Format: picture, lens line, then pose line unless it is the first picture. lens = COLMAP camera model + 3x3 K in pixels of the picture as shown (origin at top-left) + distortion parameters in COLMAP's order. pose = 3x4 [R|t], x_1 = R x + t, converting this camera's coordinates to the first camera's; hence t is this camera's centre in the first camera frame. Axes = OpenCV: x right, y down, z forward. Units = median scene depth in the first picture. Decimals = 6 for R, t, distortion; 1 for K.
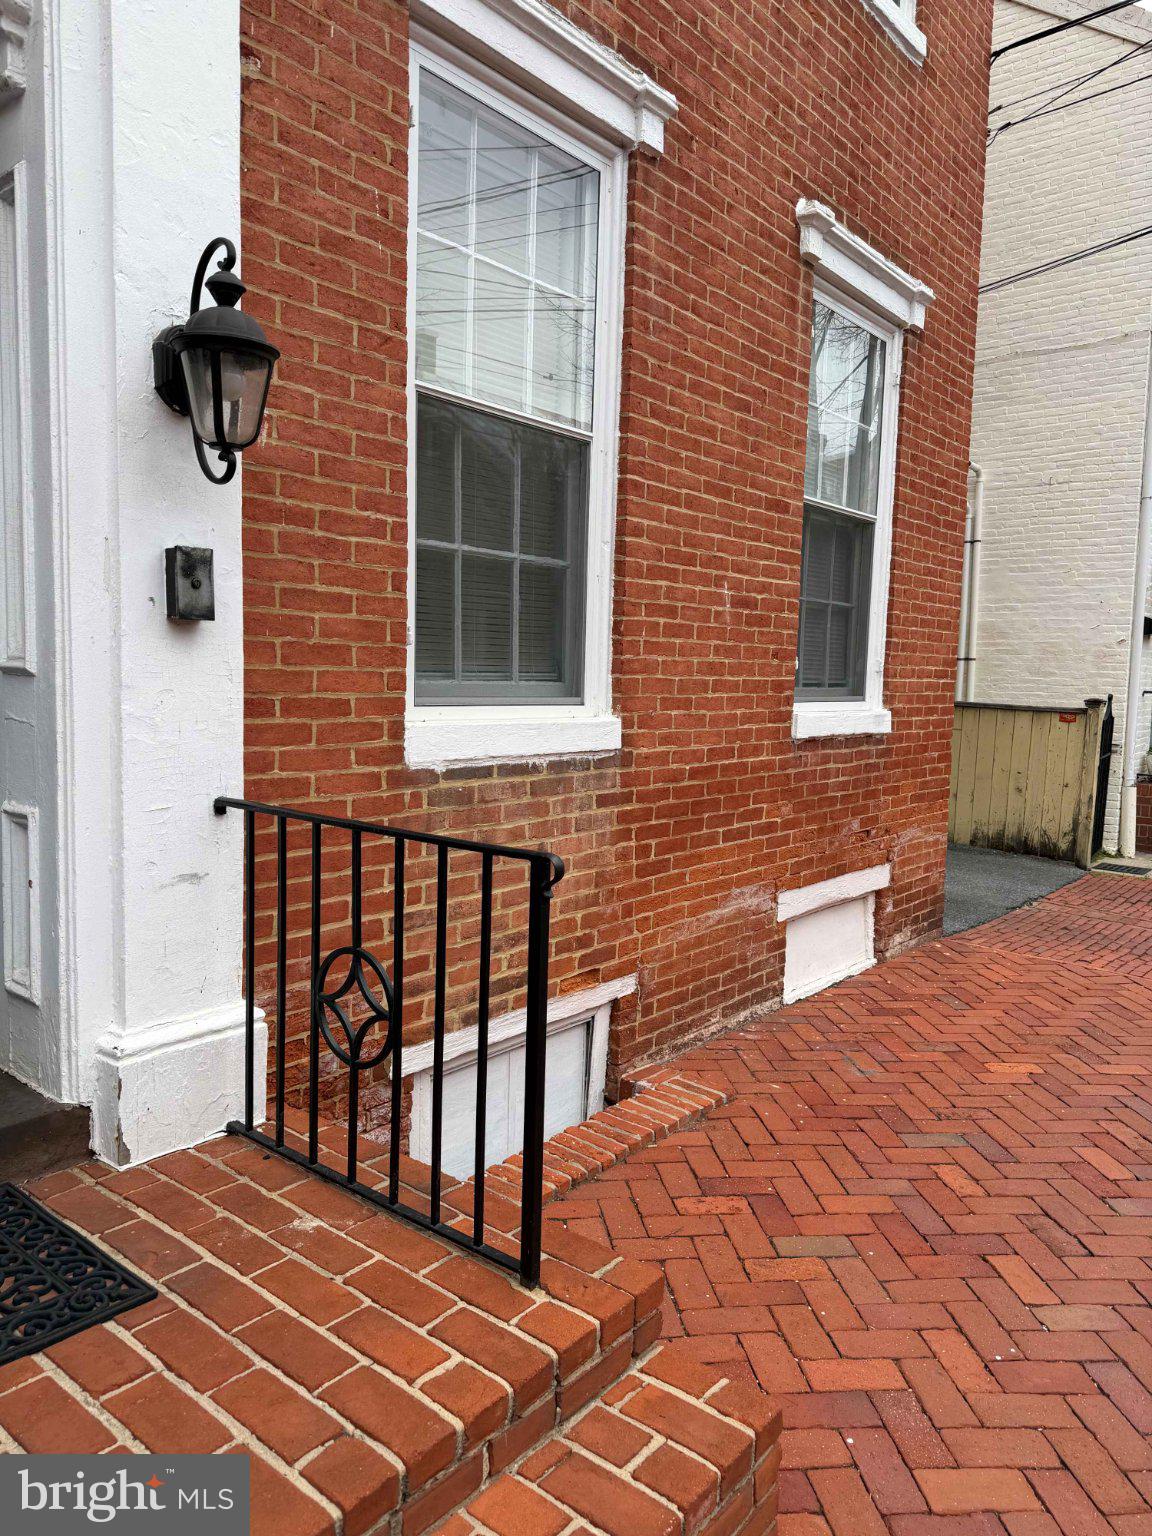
lens RADIAL K [[1084.3, 0, 576.0], [0, 1084.3, 768.0], [0, 0, 1]] dist [0.098279, -0.138285]
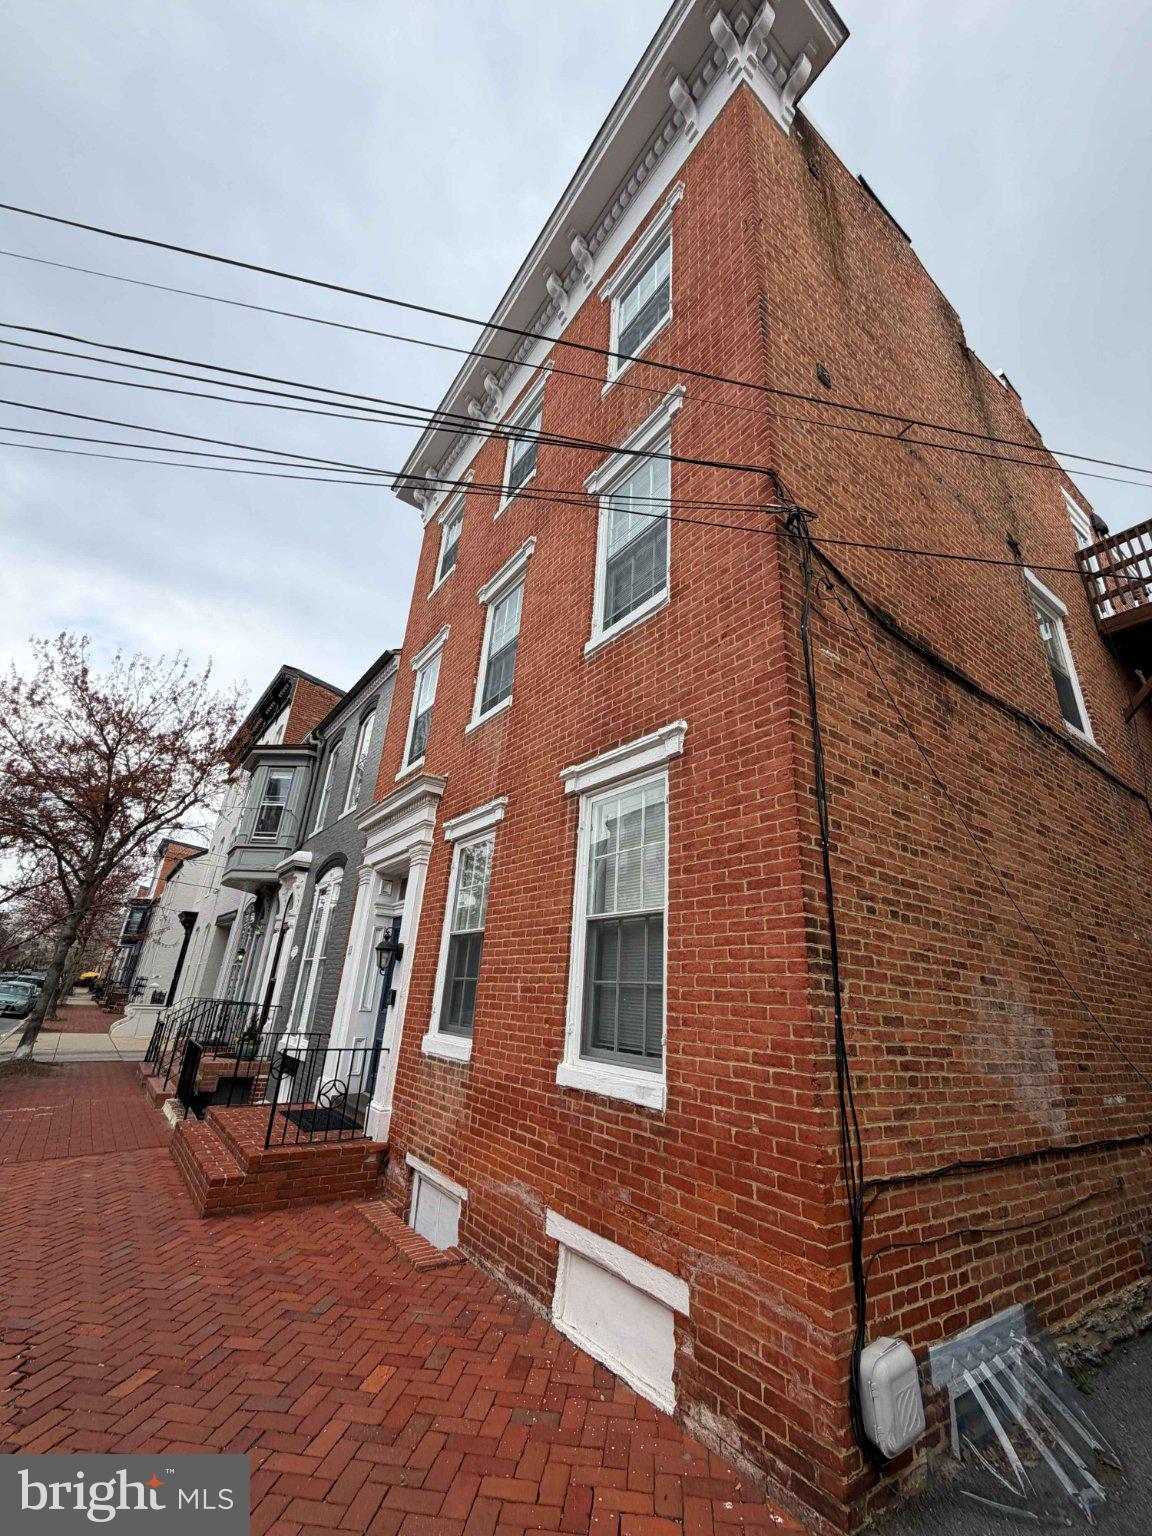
lens RADIAL K [[612.9, 0, 576.0], [0, 612.9, 768.0], [0, 0, 1]] dist [-0.001999, -0.000441]
pose [[-0.247690, -0.386963, -0.888206, 1.146986], [-0.154432, 0.920821, -0.358106, -0.133503], [0.956452, 0.048468, -0.287837, 1.303661]]
